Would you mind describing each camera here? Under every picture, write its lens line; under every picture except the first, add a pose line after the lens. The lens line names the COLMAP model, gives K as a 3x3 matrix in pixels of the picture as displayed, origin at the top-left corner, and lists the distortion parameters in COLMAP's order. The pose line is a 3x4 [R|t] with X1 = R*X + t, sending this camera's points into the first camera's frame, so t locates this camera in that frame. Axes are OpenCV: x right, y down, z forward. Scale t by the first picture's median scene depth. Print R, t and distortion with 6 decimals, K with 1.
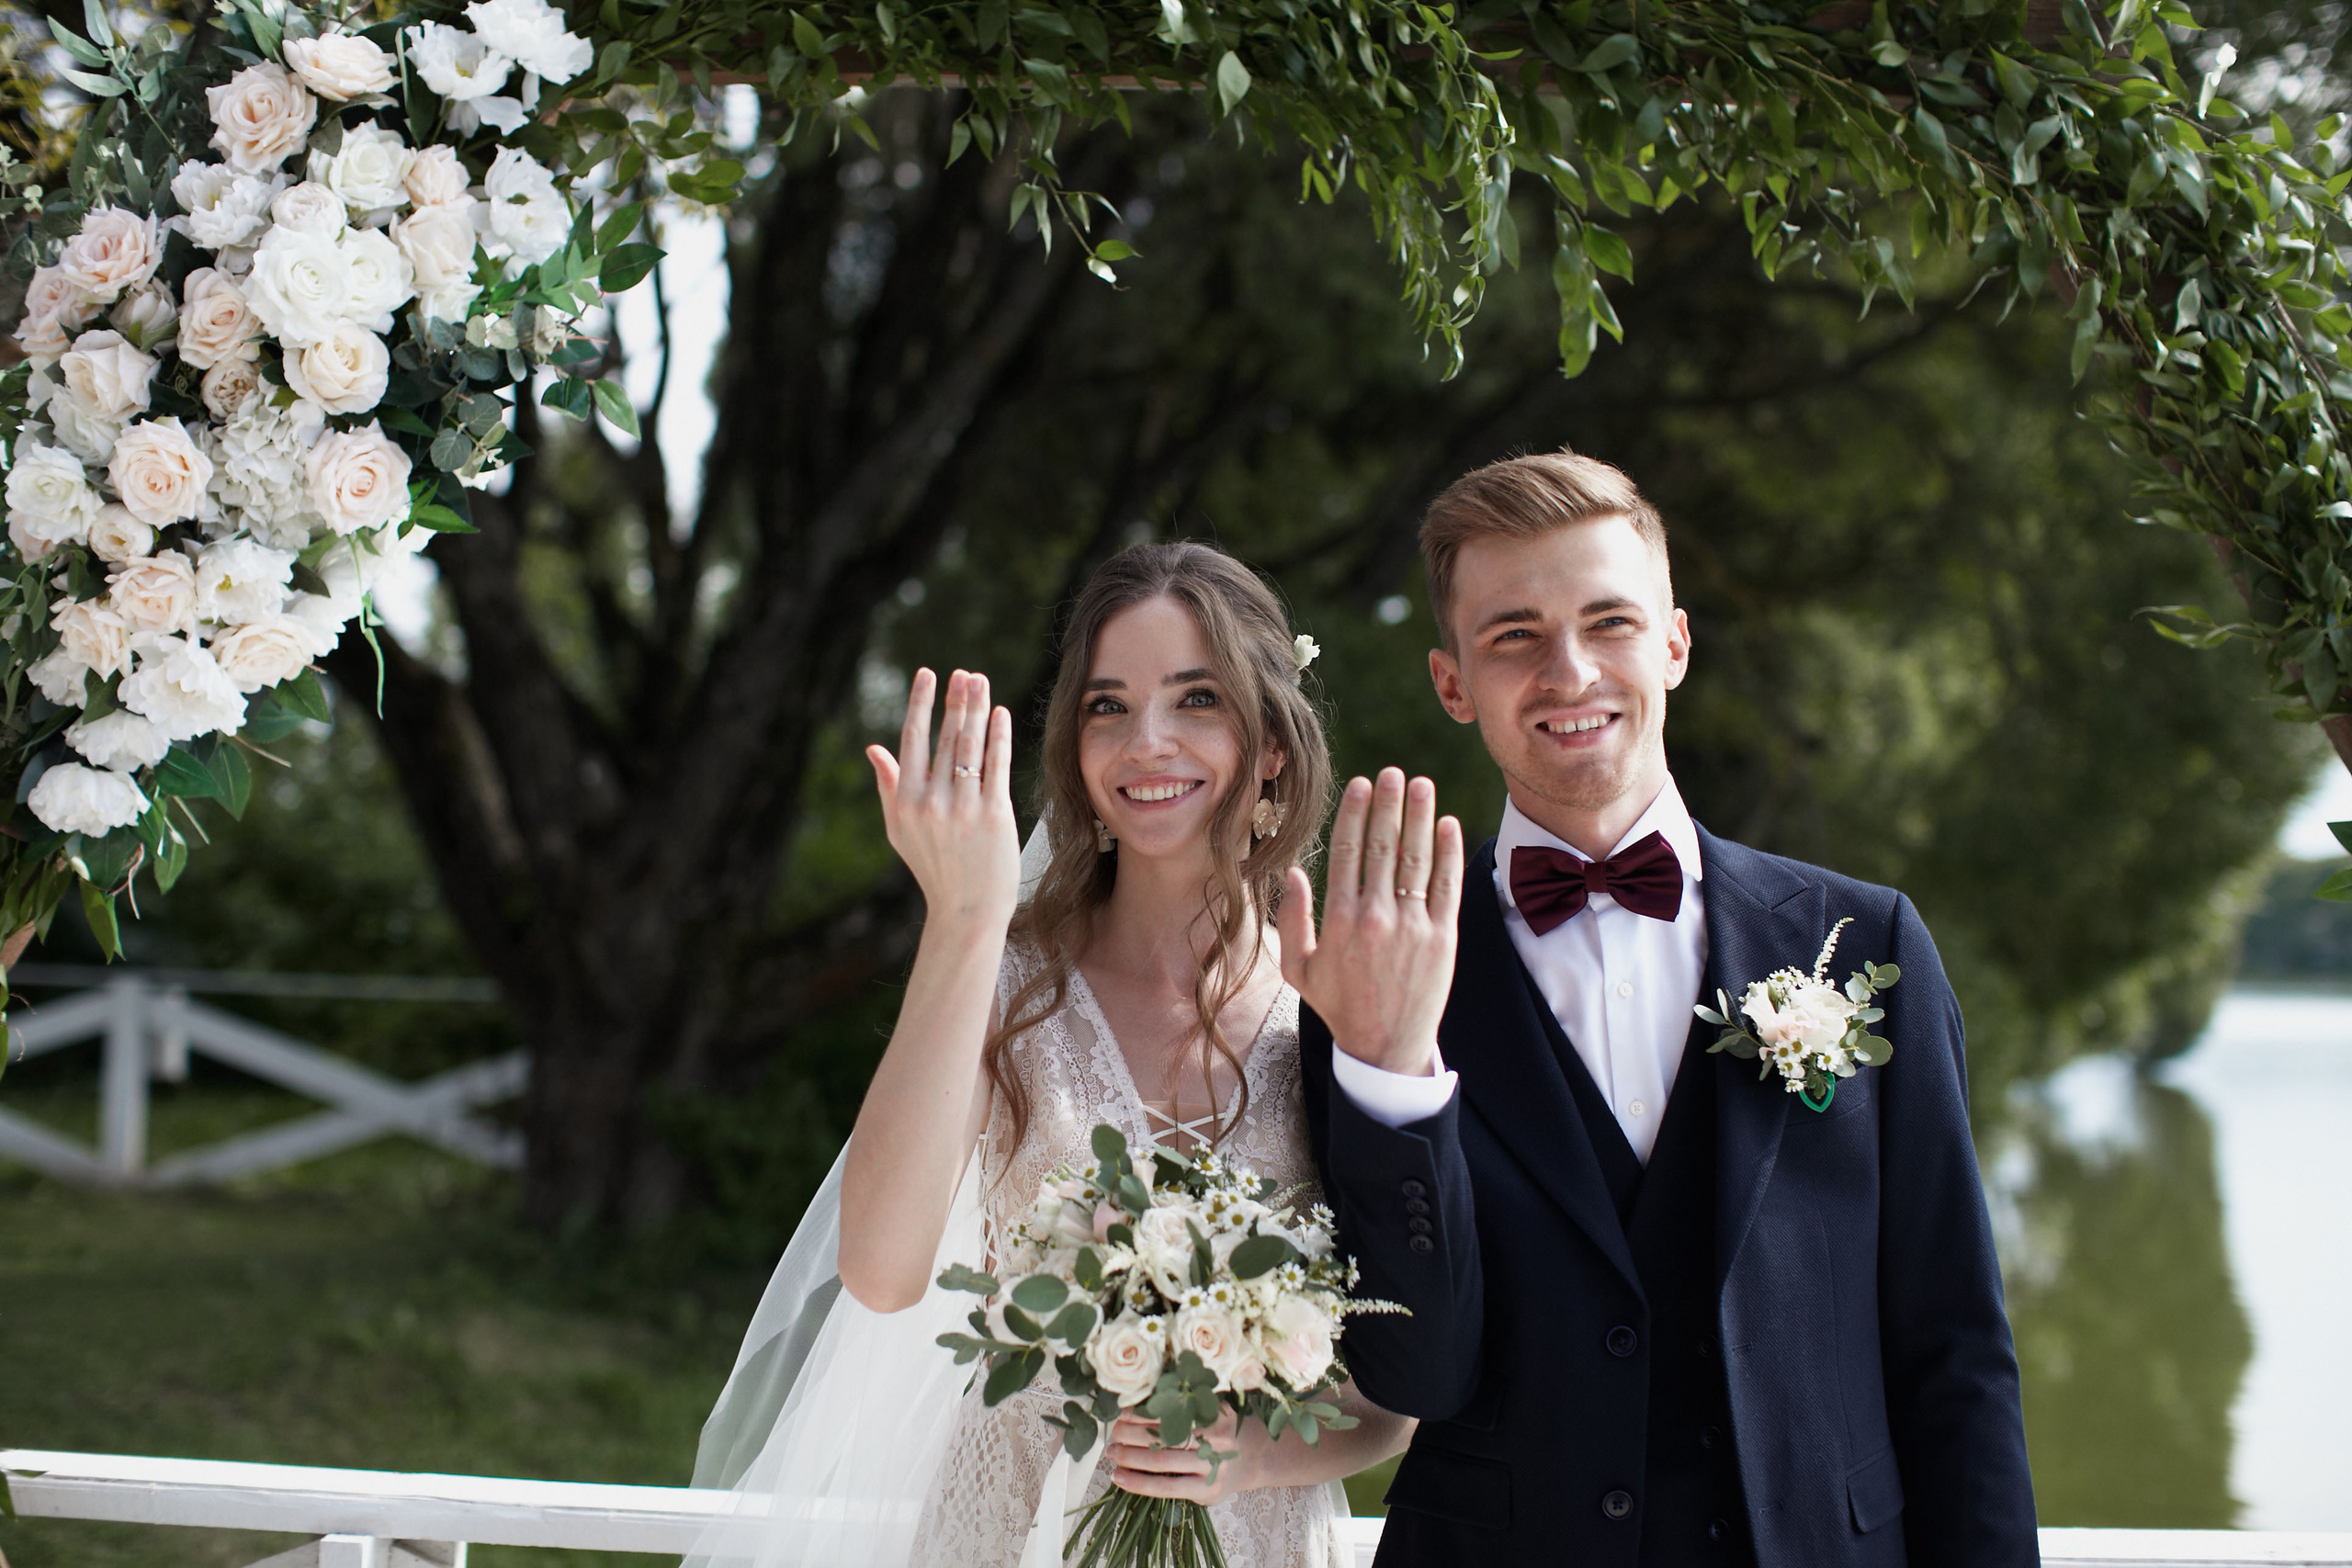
lens RADIAL K [[3817.0, 0, 1099.4], [0, 3817.0, 694.4], [0, 0, 1]] dist [-0.122037, 0.000000]
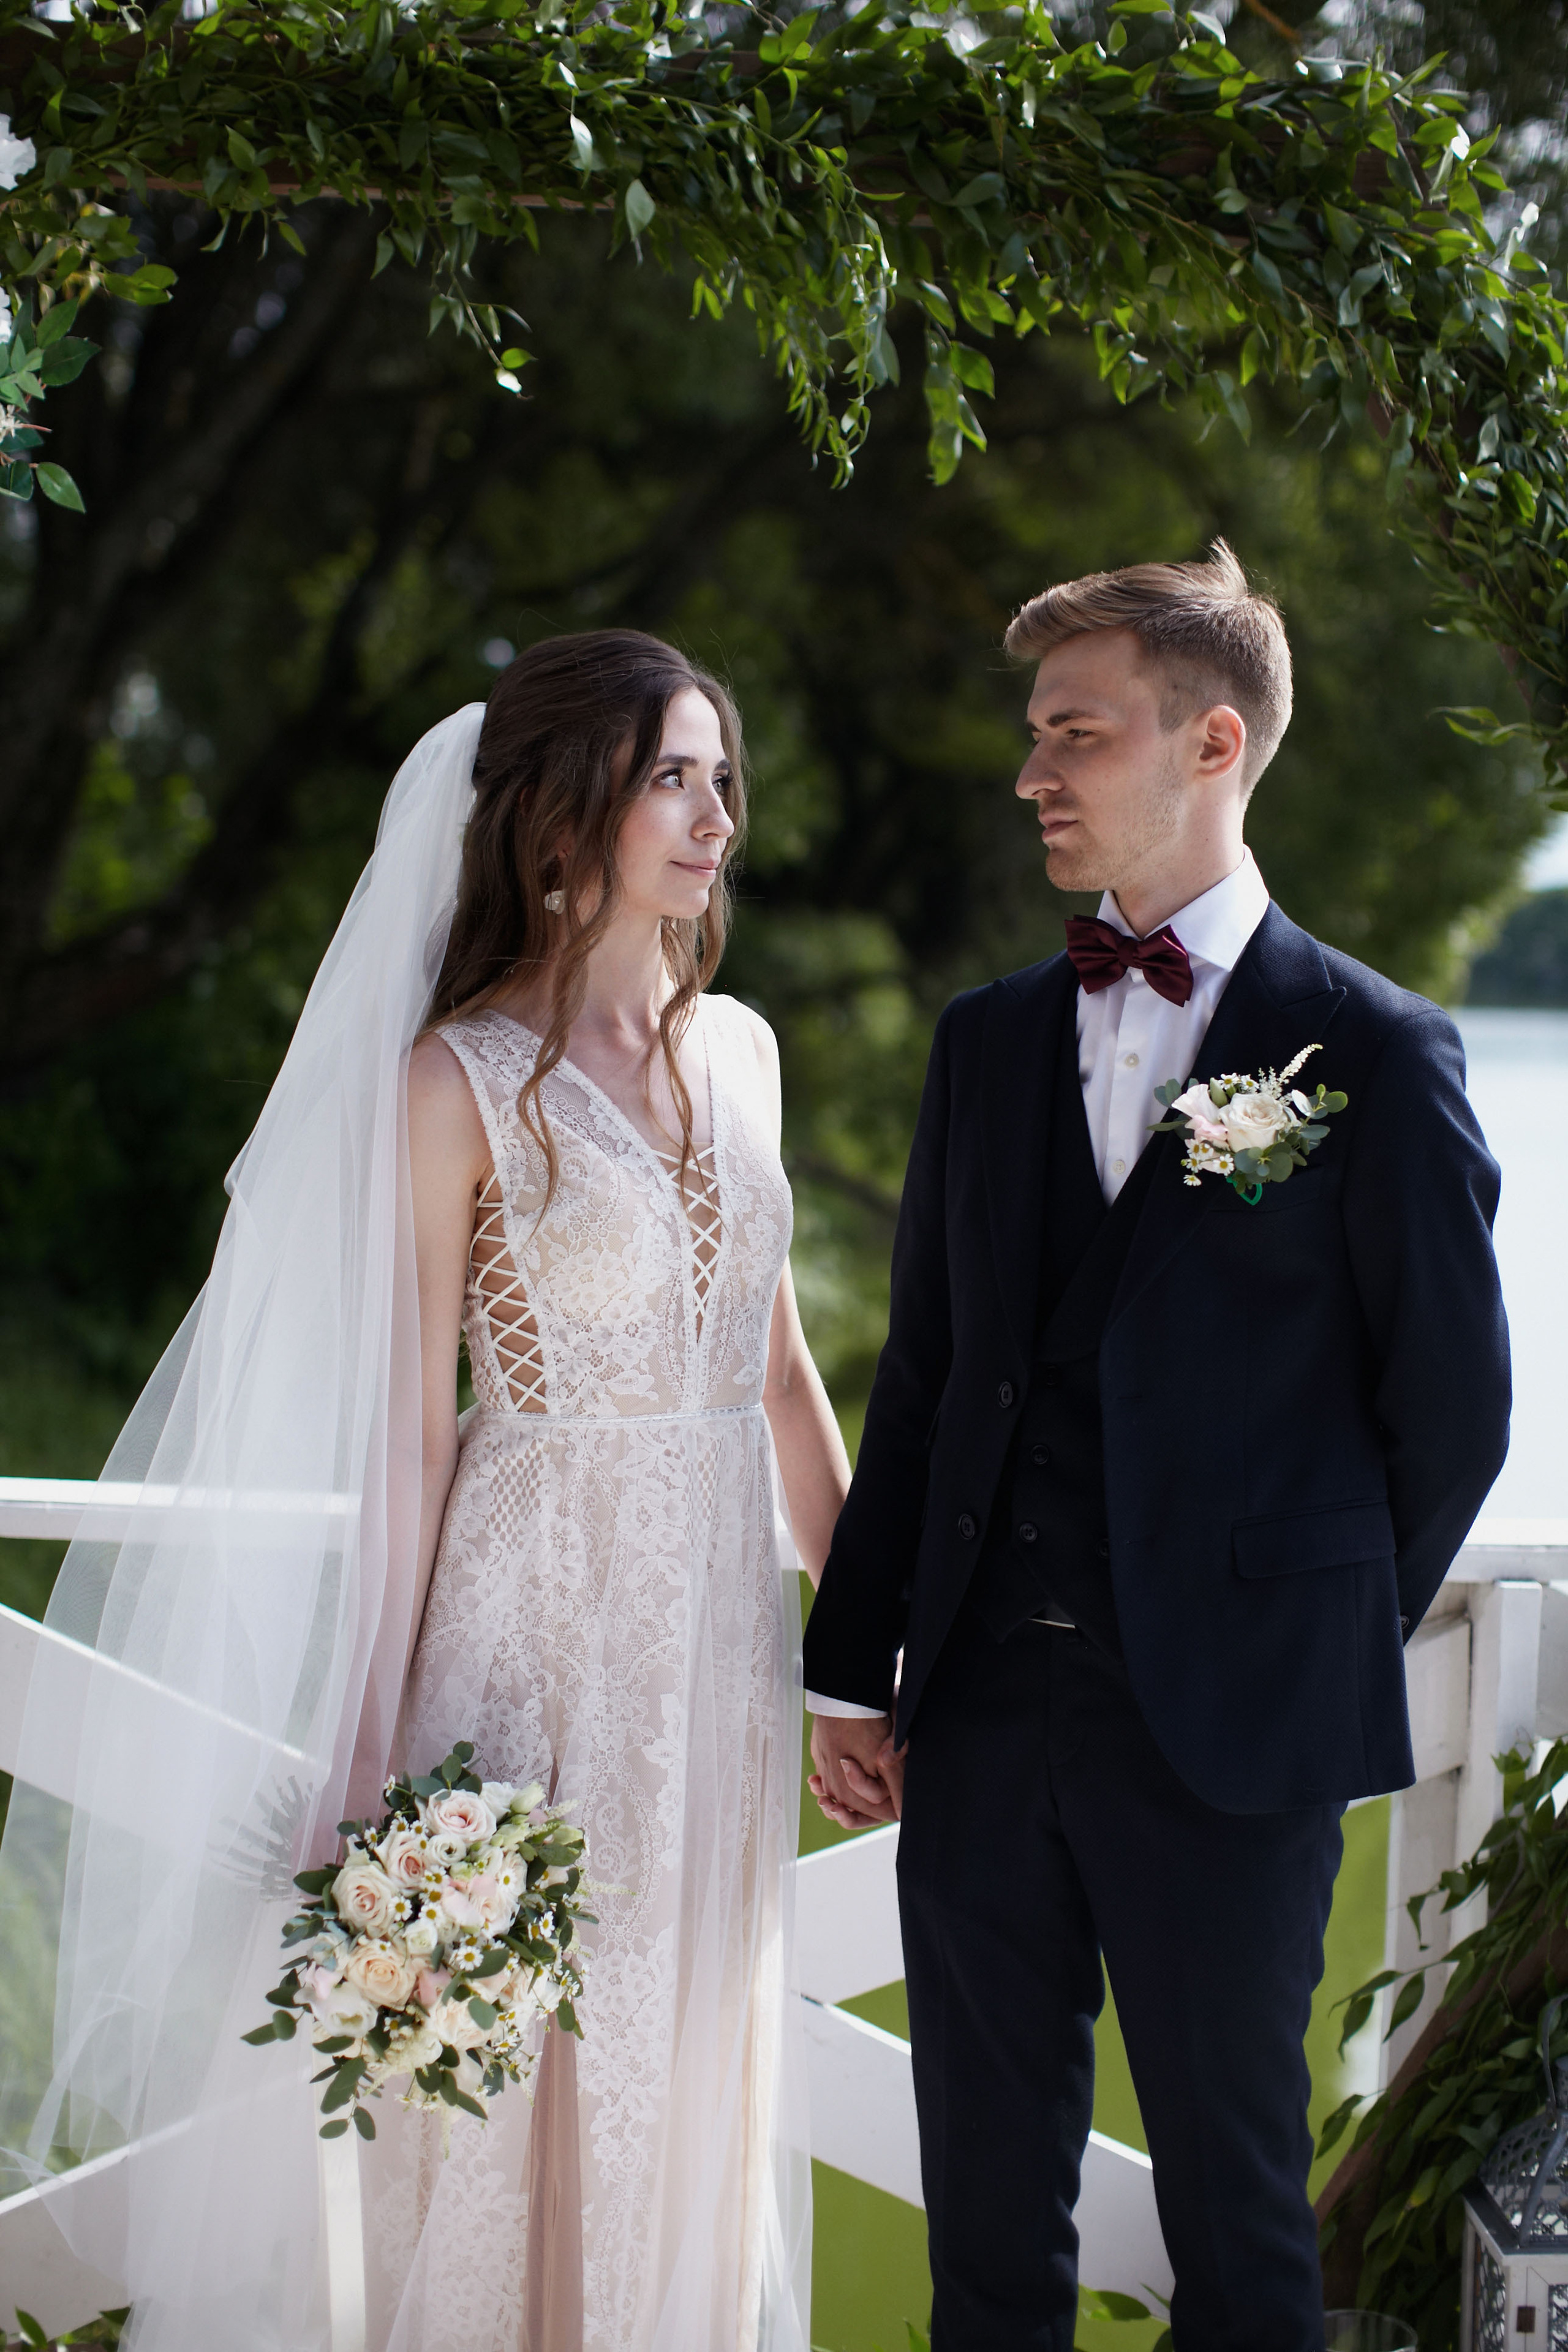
lens RADIAL K [[3817.4, 0, 799.4], [0, 3817.4, 1070.4], [0, 0, 1]] dist [-0.122037, 0.000000]
pose [[0.992611, 0.010042, 0.120920, -0.047120], [-0.021675, 0.995215, 0.095278, -0.019650], [-0.119385, -0.097195, 0.988079, -0.099983]]
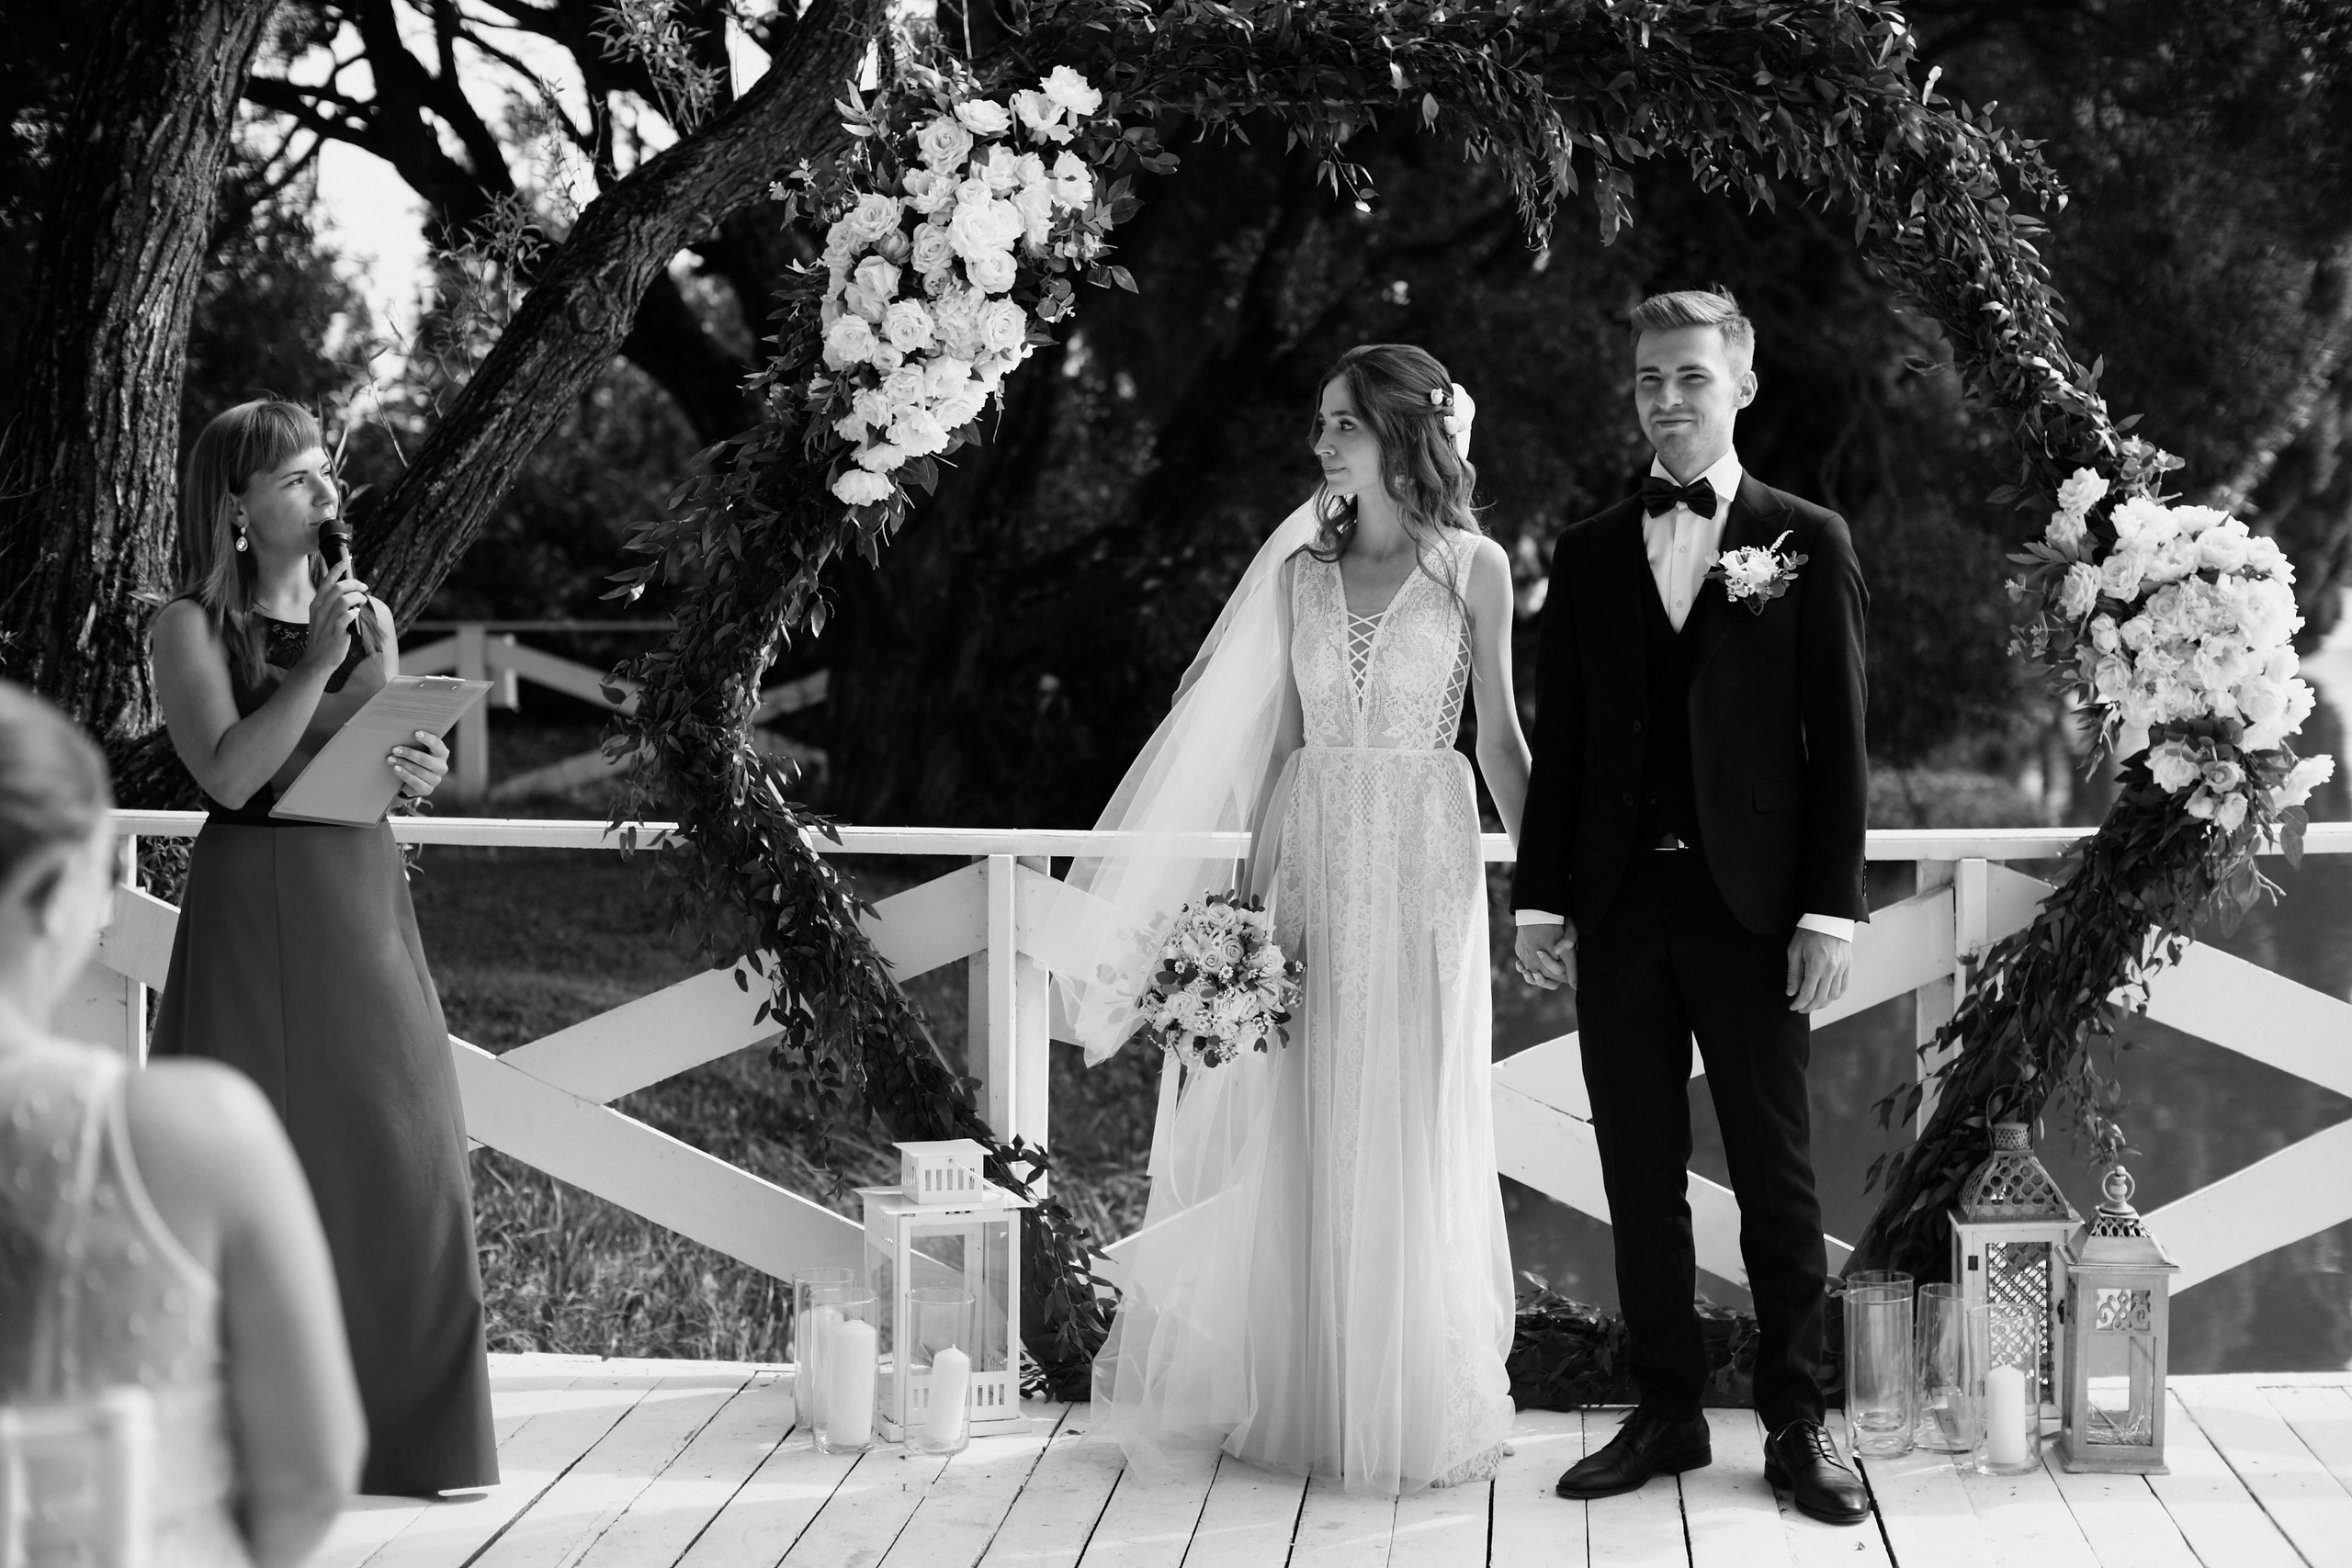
lens RADIAL K [[3817.0, 0, 1090.8], [0, 3817.0, 853.6], [0, 0, 1]] dist [-0.122037, 0.000000]
pose [[0.998494, -0.029801, -0.046056, -0.061424], [0.035820, 0.990070, 0.135933, -0.050422], [0.041548, -0.137378, 0.989647, -1.018323]]
